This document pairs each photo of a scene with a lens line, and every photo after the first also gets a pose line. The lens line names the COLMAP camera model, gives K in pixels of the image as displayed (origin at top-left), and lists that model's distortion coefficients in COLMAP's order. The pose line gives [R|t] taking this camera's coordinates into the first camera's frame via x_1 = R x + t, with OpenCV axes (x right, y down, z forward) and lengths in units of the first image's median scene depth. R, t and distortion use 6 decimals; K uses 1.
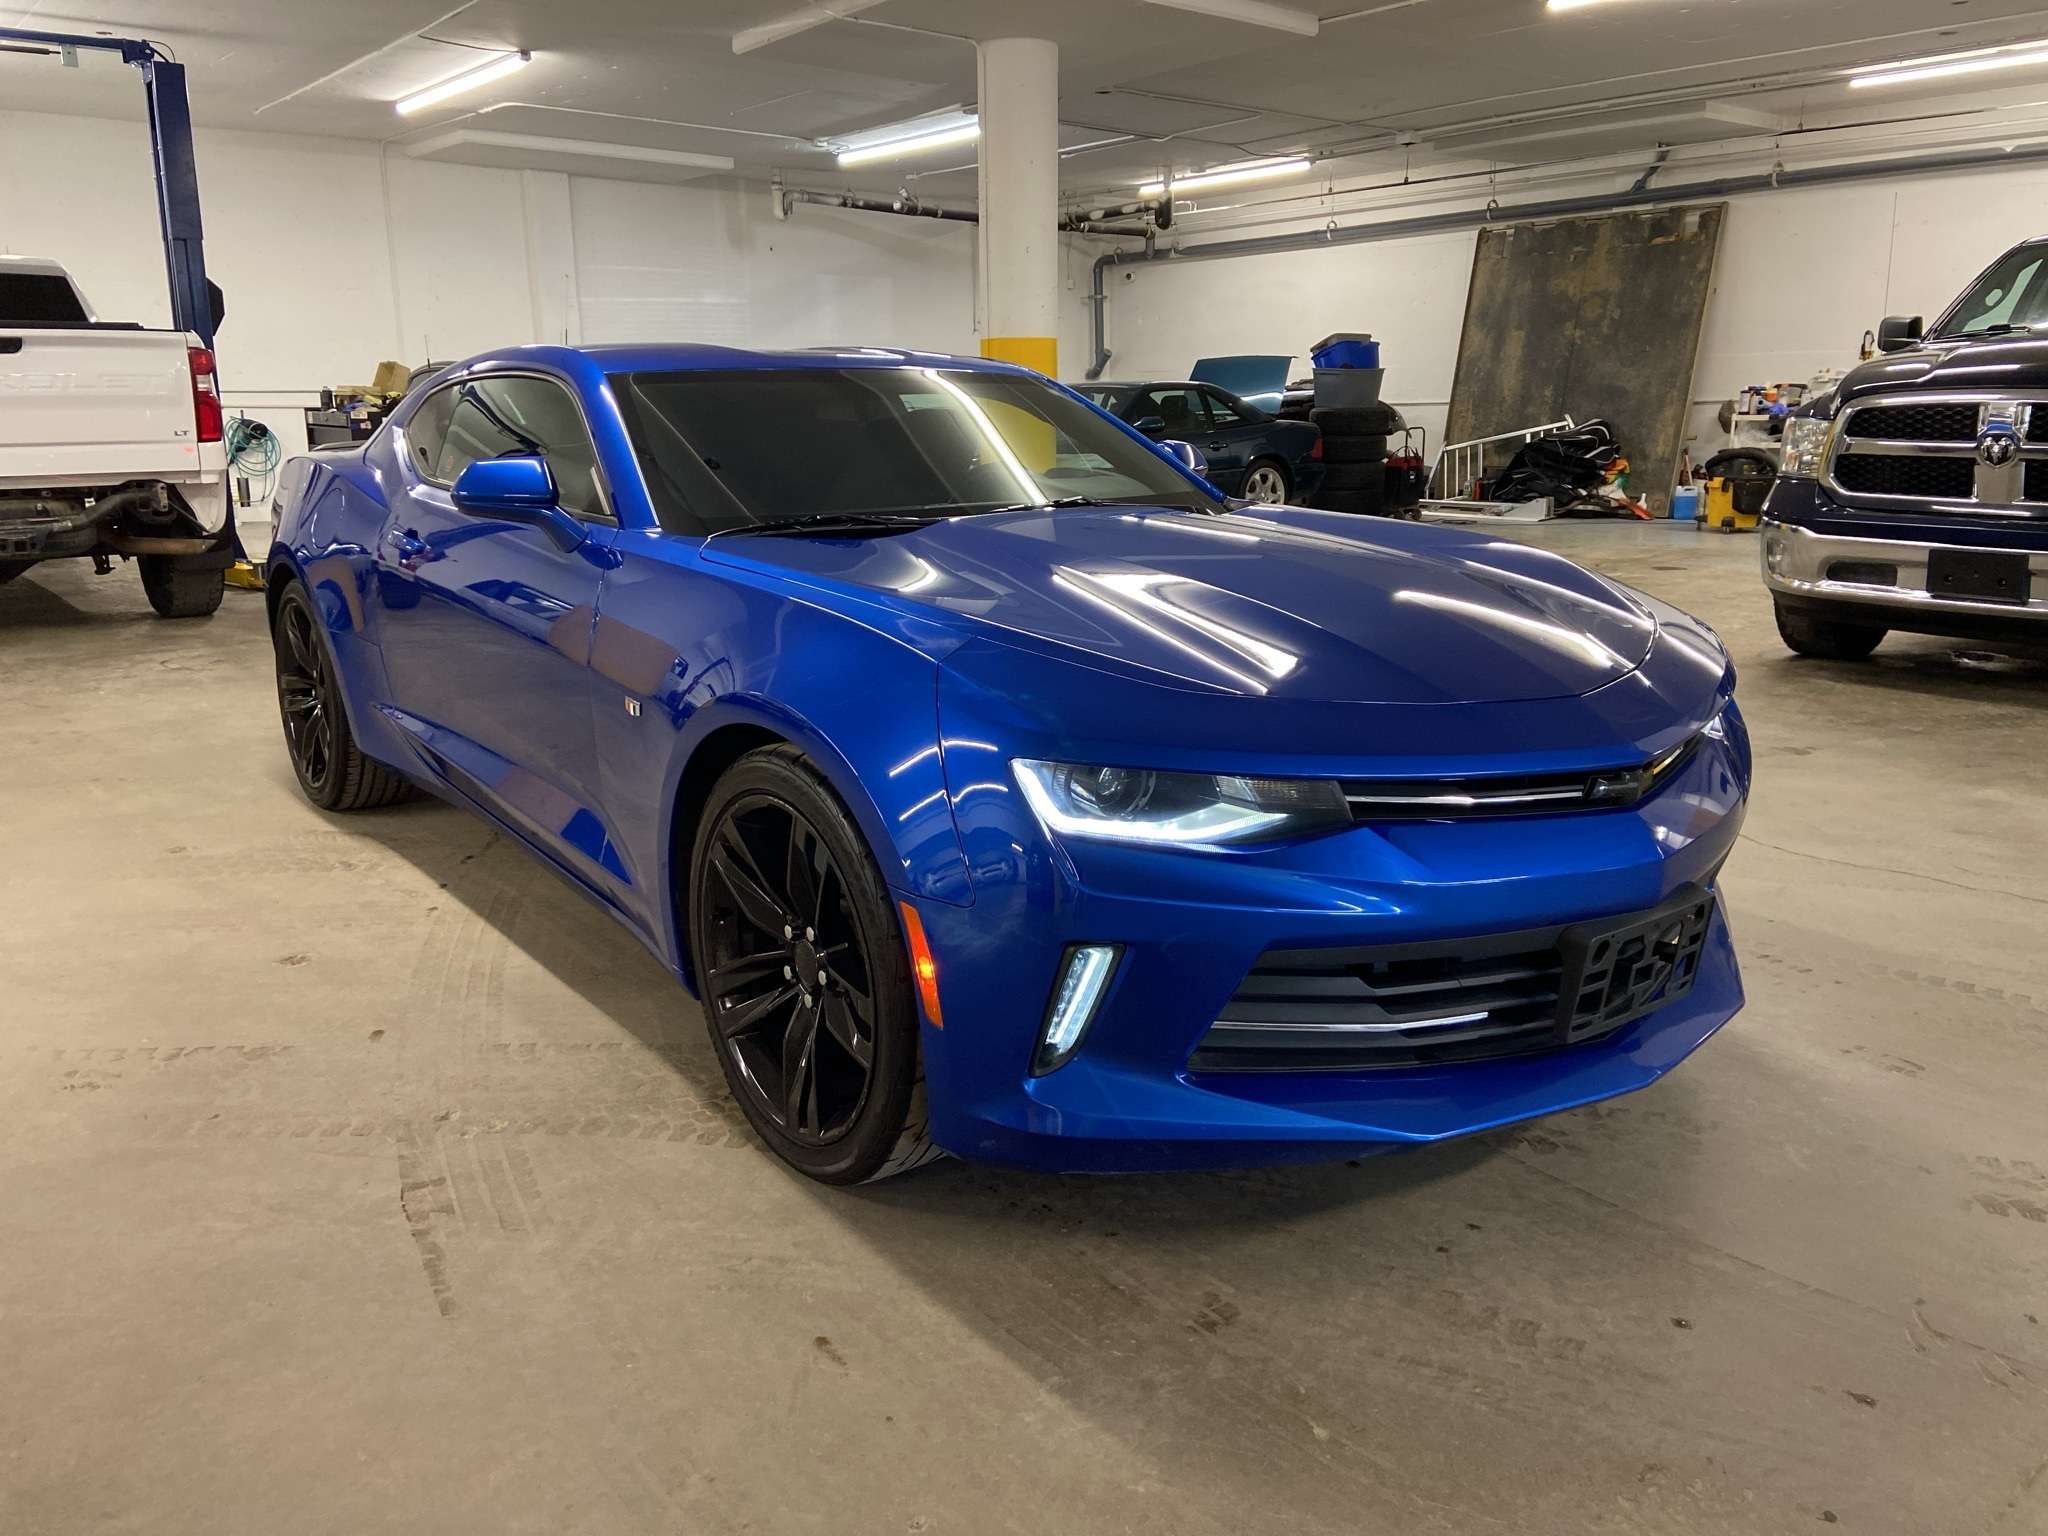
lens RADIAL K [[1545.2, 0, 1032.3], [0, 1545.2, 757.2], [0, 0, 1]] dist [0.100052, -0.096717]
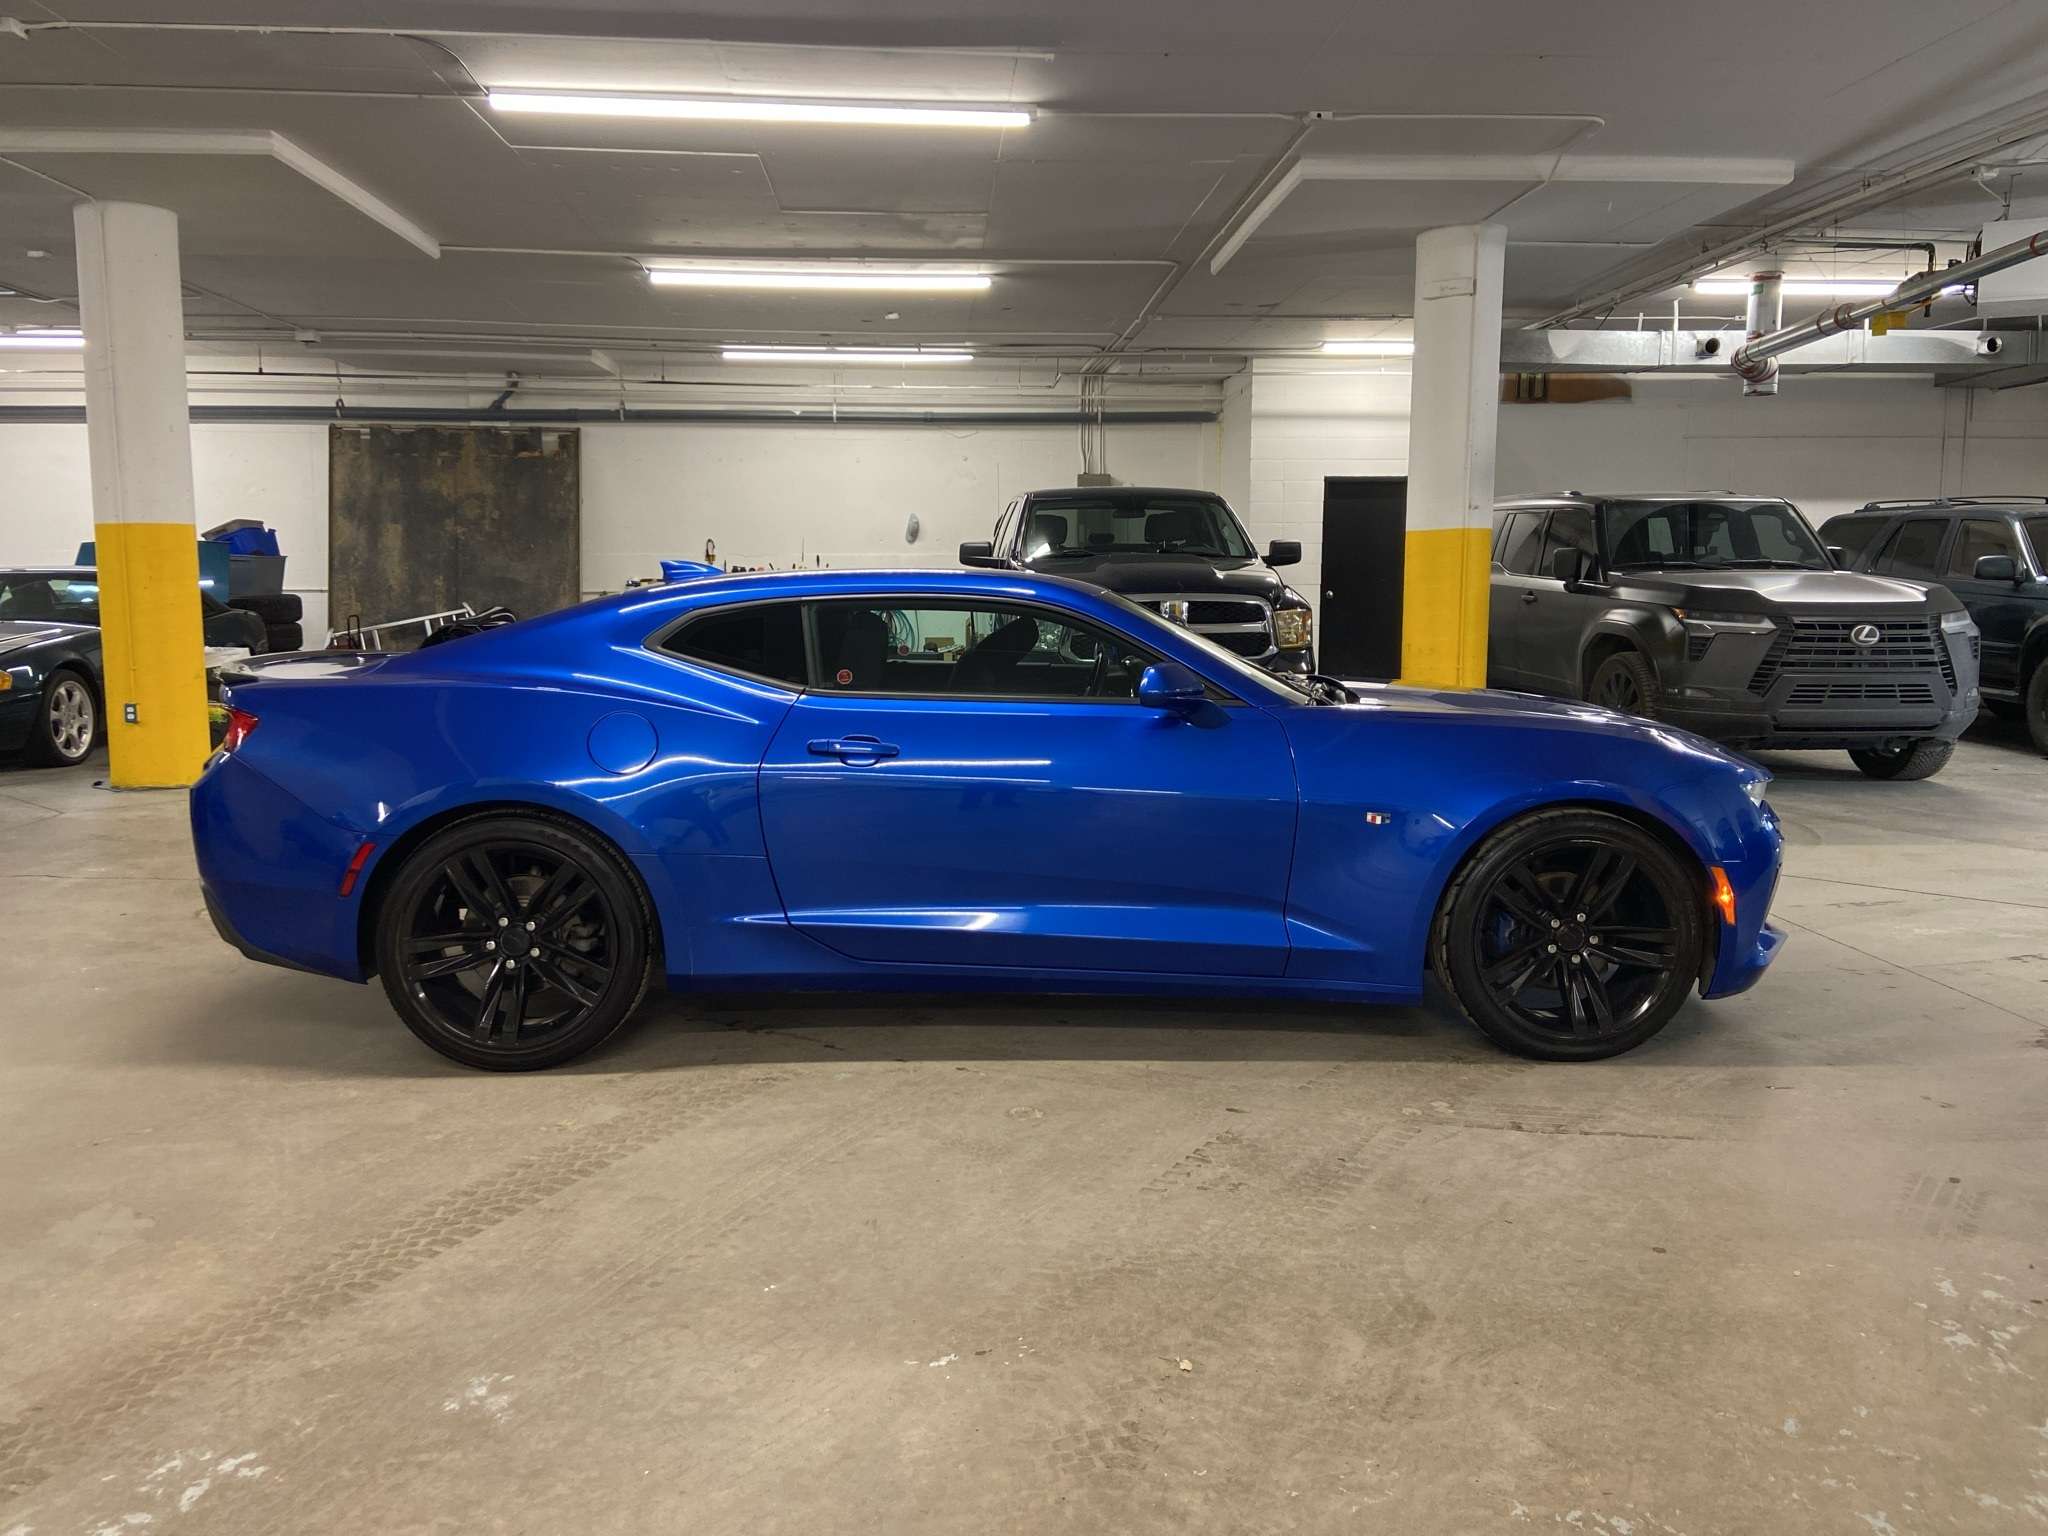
lens RADIAL K [[1545.2, 0, 1032.3], [0, 1545.2, 757.2], [0, 0, 1]] dist [0.100052, -0.096717]
pose [[0.581945, -0.091517, 0.808062, -0.315826], [0.180351, 0.983428, -0.018505, -0.023472], [-0.792978, 0.156504, 0.588806, 0.071381]]
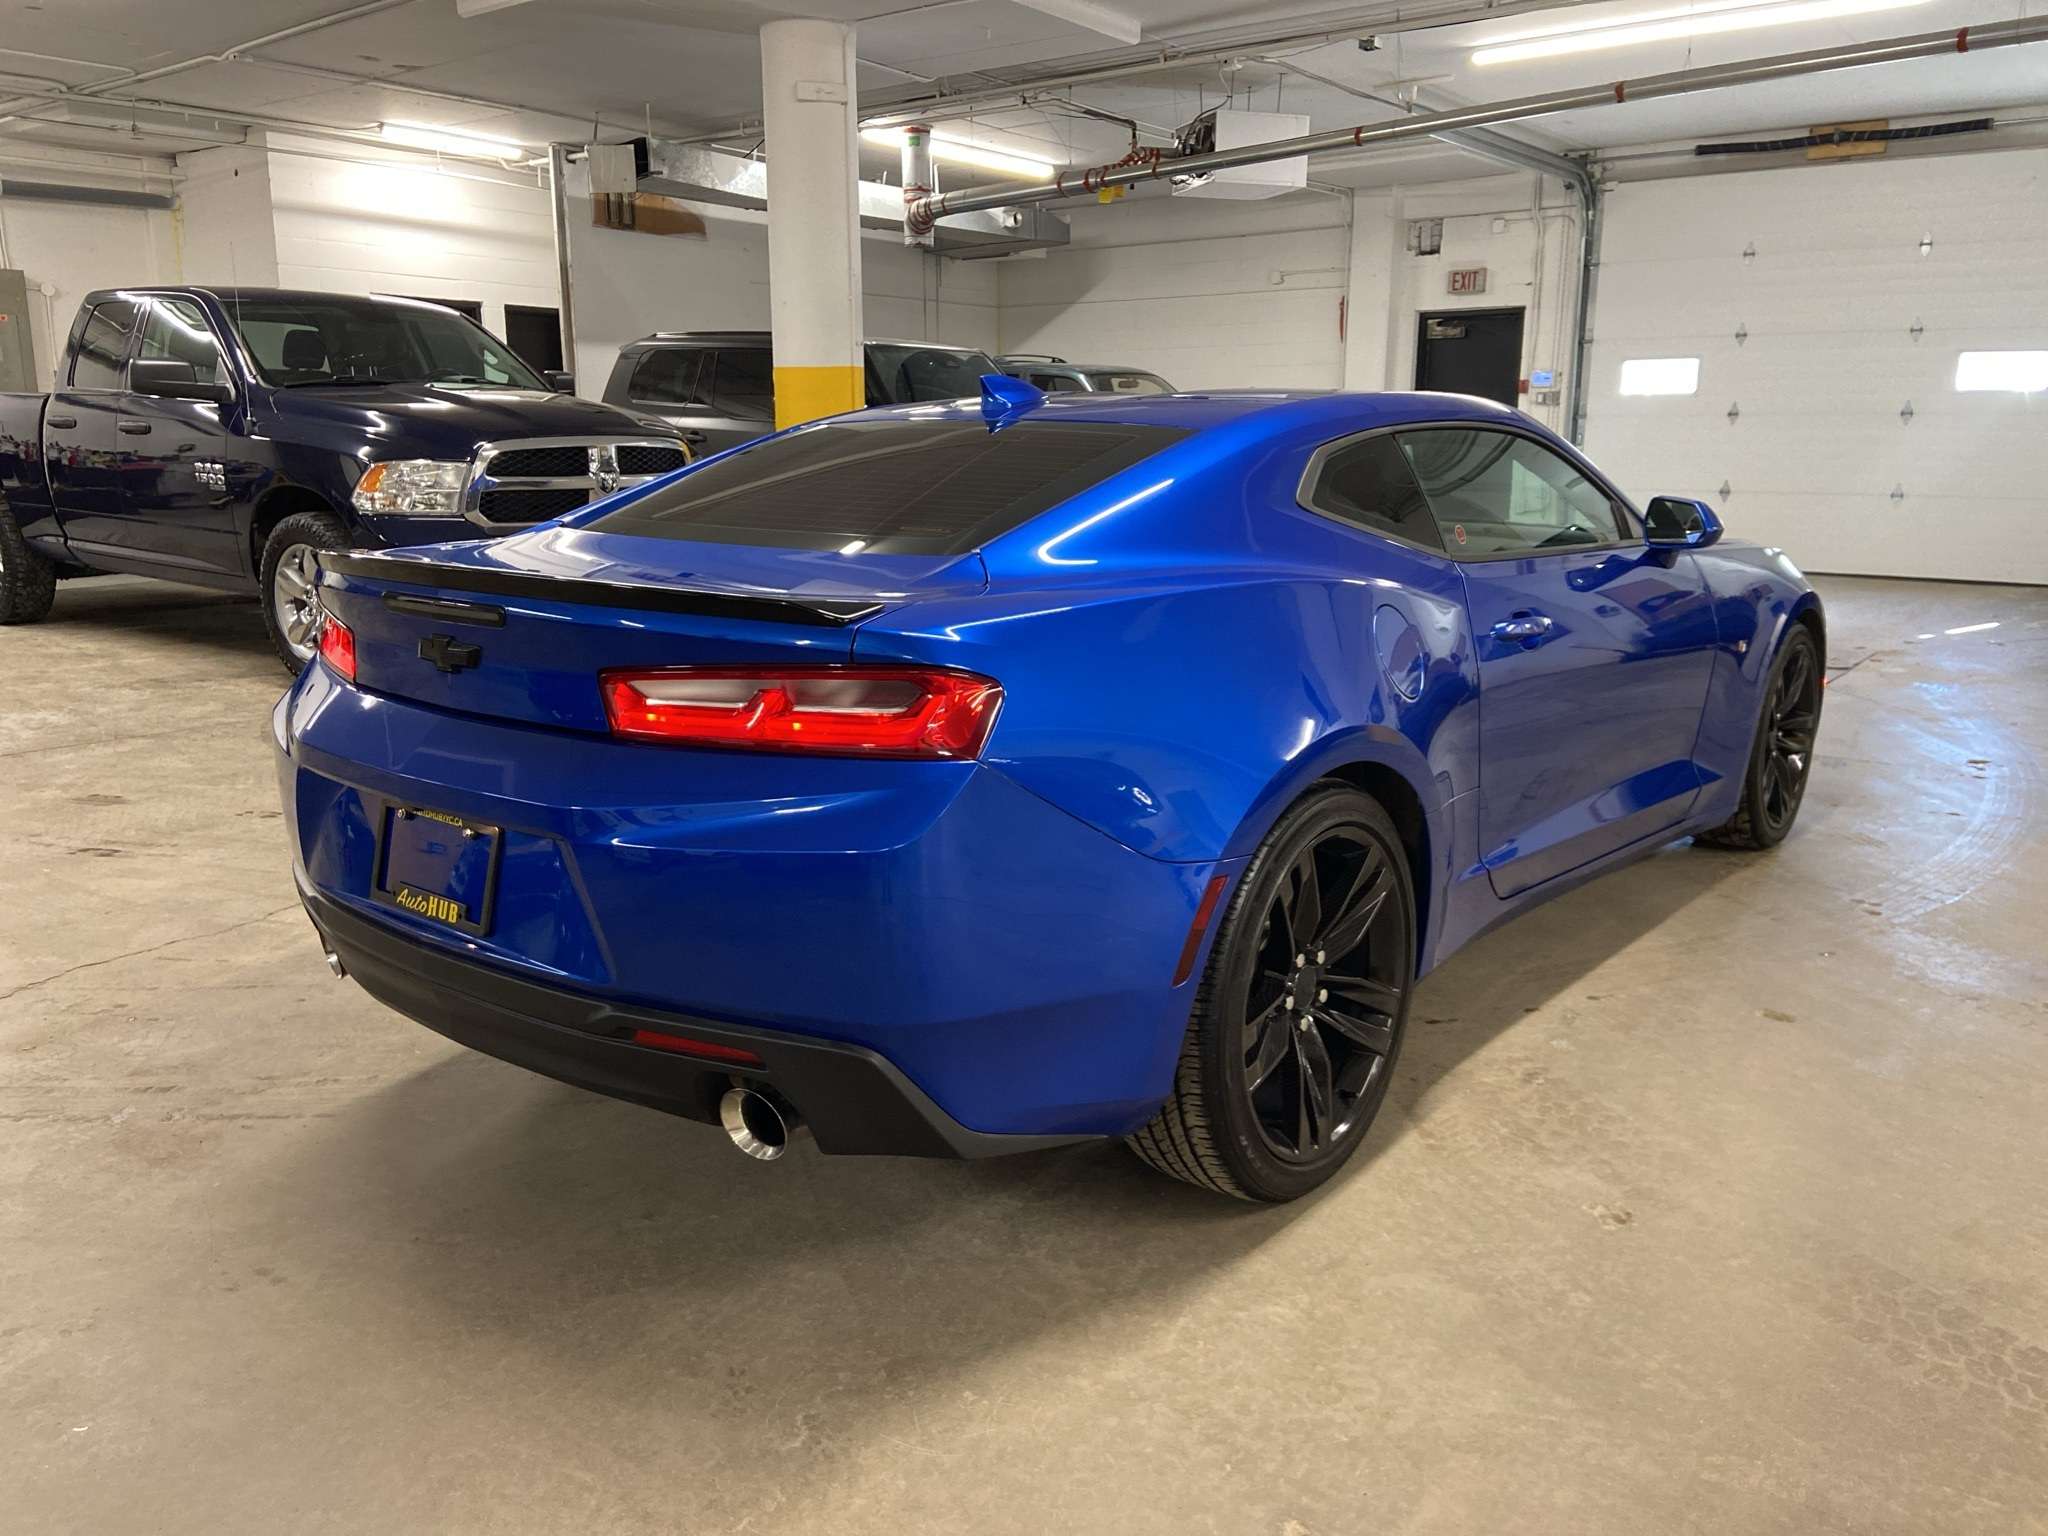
lens RADIAL K [[1545.2, 0, 1032.3], [0, 1545.2, 757.2], [0, 0, 1]] dist [0.100052, -0.096717]
pose [[-0.227154, -0.198892, 0.953333, -0.300366], [0.220834, 0.942902, 0.249335, -0.088453], [-0.948490, 0.267166, -0.170261, 0.371271]]
